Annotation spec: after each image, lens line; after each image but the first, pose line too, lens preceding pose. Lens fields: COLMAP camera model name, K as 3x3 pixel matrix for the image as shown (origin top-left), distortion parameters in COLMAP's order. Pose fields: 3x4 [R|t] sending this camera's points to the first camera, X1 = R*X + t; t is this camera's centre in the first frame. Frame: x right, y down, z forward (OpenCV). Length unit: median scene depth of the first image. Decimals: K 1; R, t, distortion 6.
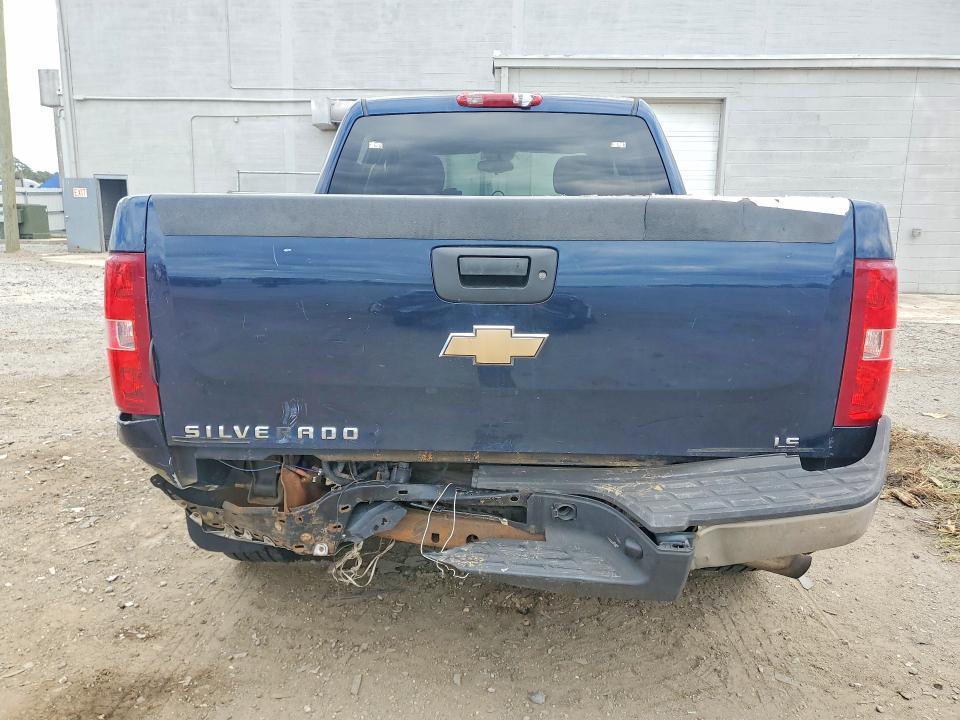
lens RADIAL K [[736.1, 0, 480.0], [0, 736.1, 360.0], [0, 0, 1]] dist [-0.005147, -0.002075]
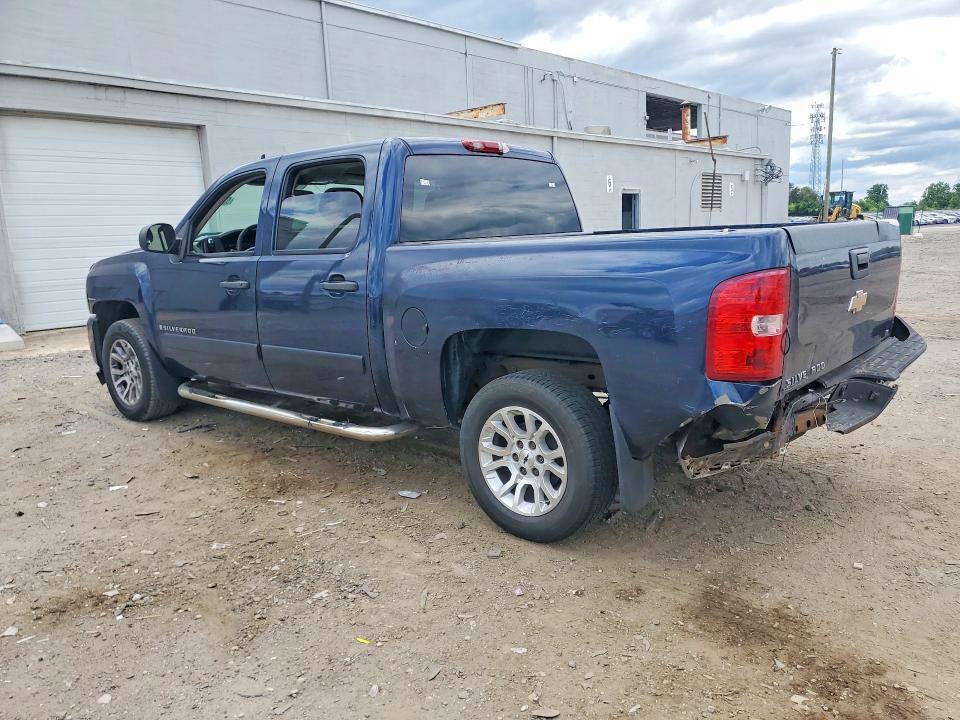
lens RADIAL K [[754.5, 0, 480.0], [0, 754.5, 360.0], [0, 0, 1]] dist [0.000031, -0.006077]
pose [[0.618848, -0.164232, 0.768150, -1.013872], [0.188918, 0.980314, 0.057395, -0.078865], [-0.762455, 0.109599, 0.637692, 0.246380]]
